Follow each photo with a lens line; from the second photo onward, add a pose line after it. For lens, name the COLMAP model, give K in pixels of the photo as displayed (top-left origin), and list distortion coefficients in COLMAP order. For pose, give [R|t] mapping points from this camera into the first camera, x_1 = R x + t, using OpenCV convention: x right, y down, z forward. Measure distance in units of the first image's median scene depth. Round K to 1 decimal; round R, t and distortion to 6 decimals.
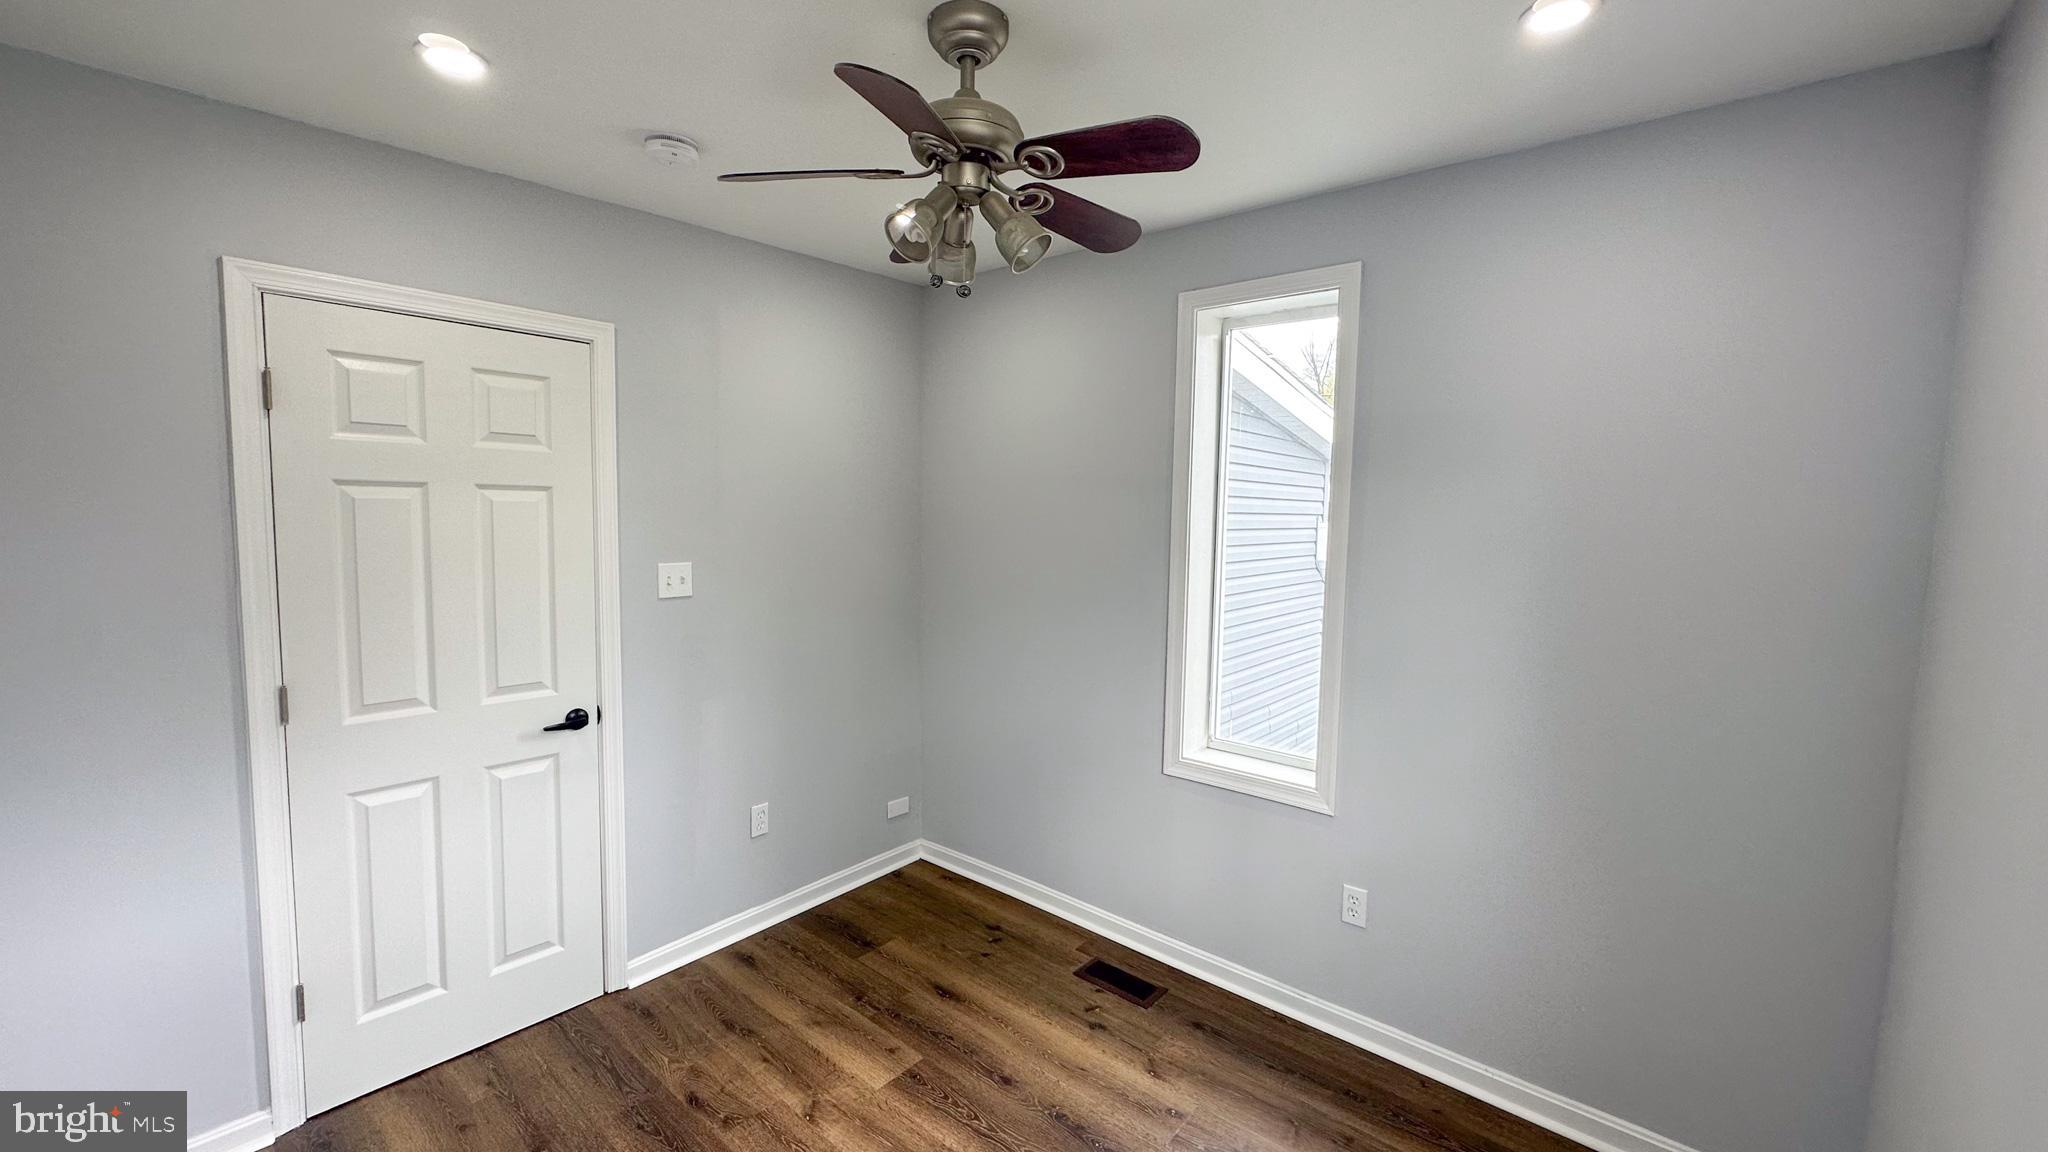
lens RADIAL K [[820.9, 0, 1027.3], [0, 820.9, 574.2], [0, 0, 1]] dist [0.000796, 0.000144]
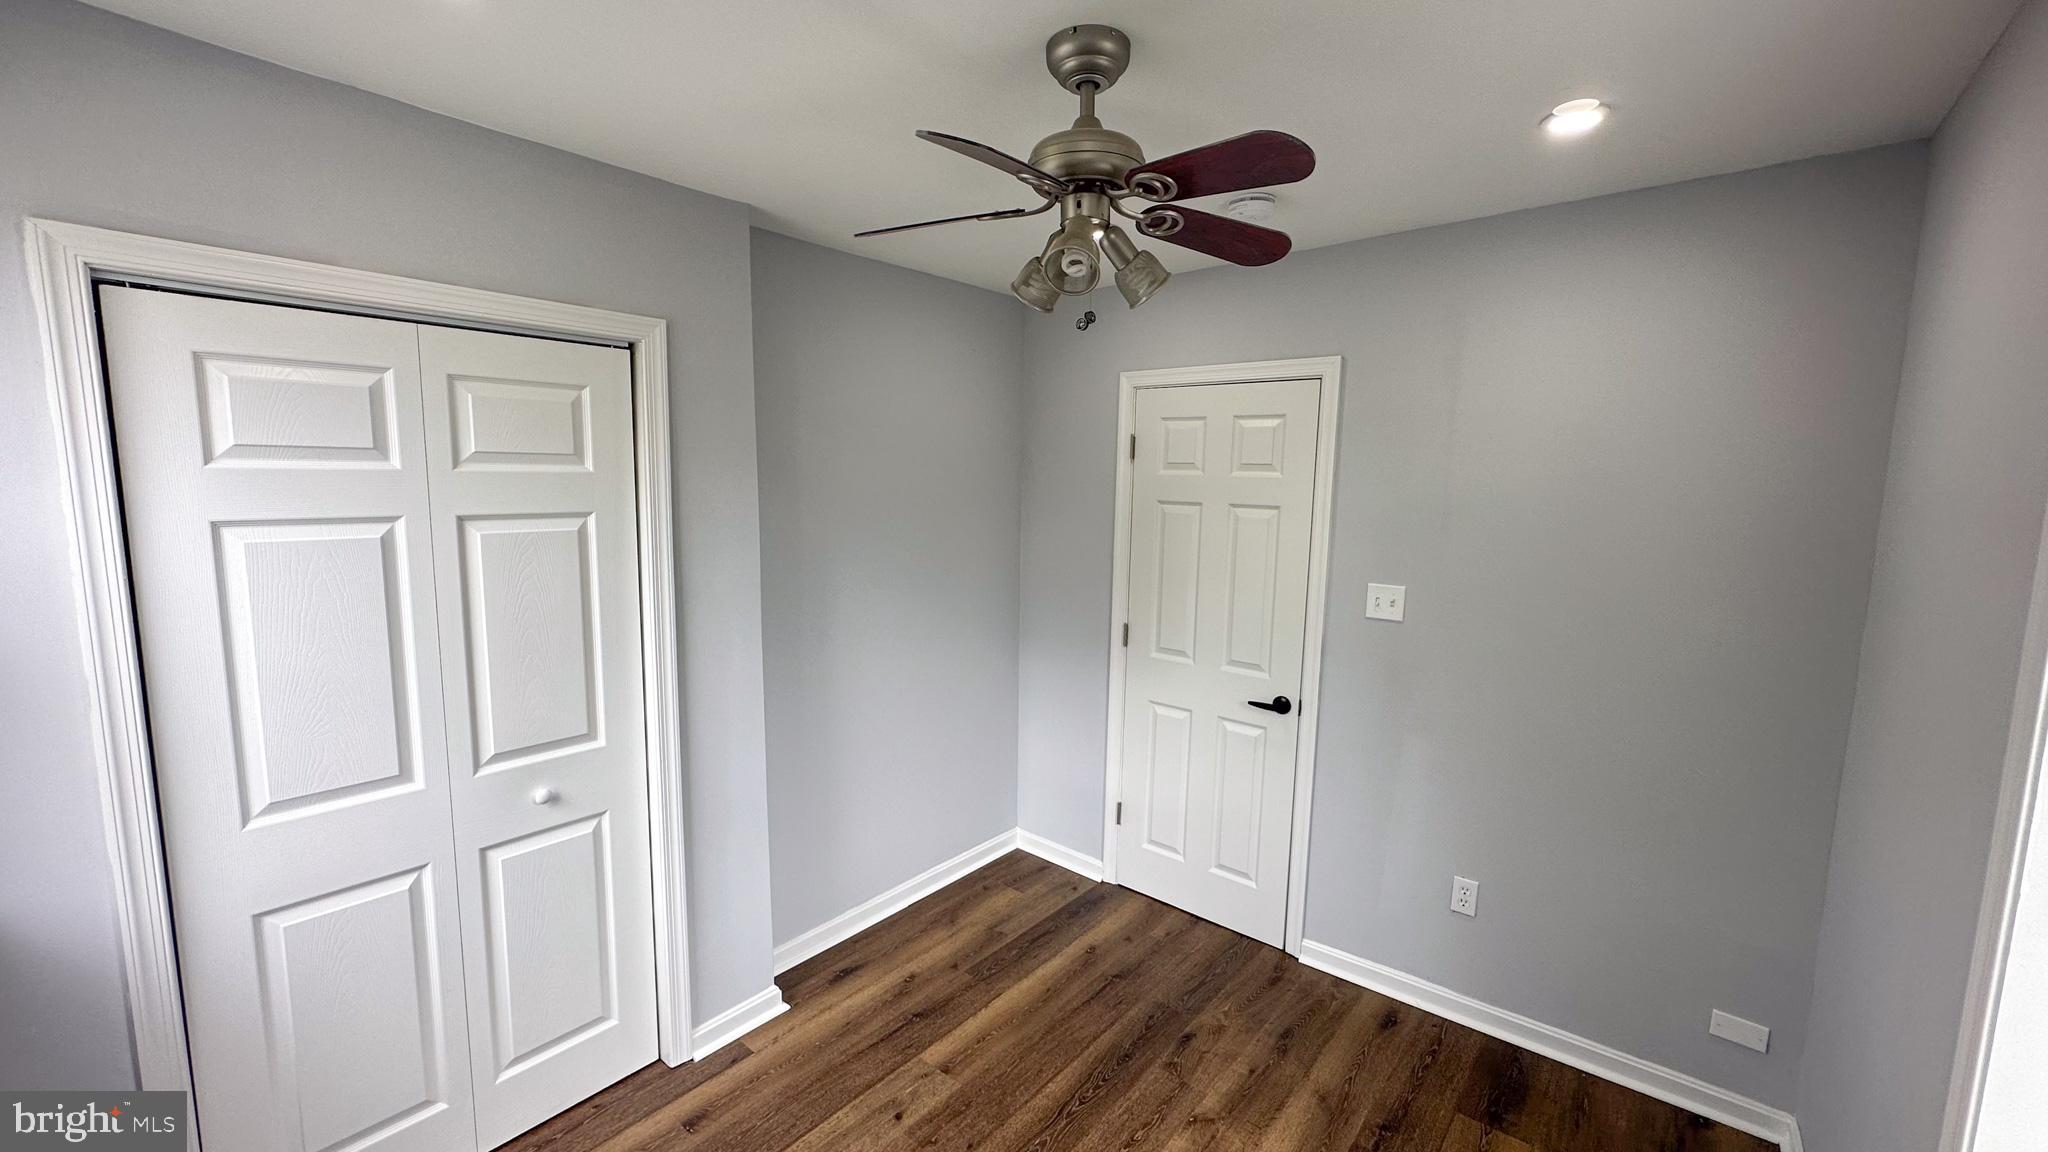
lens RADIAL K [[820.9, 0, 1025.5], [0, 820.9, 576.4], [0, 0, 1]] dist [0.000796, 0.000144]
pose [[0.001009, 0.104109, -0.994565, 0.607578], [-0.100874, 0.989503, 0.103477, -0.090542], [0.994899, 0.100221, 0.011501, 0.621644]]
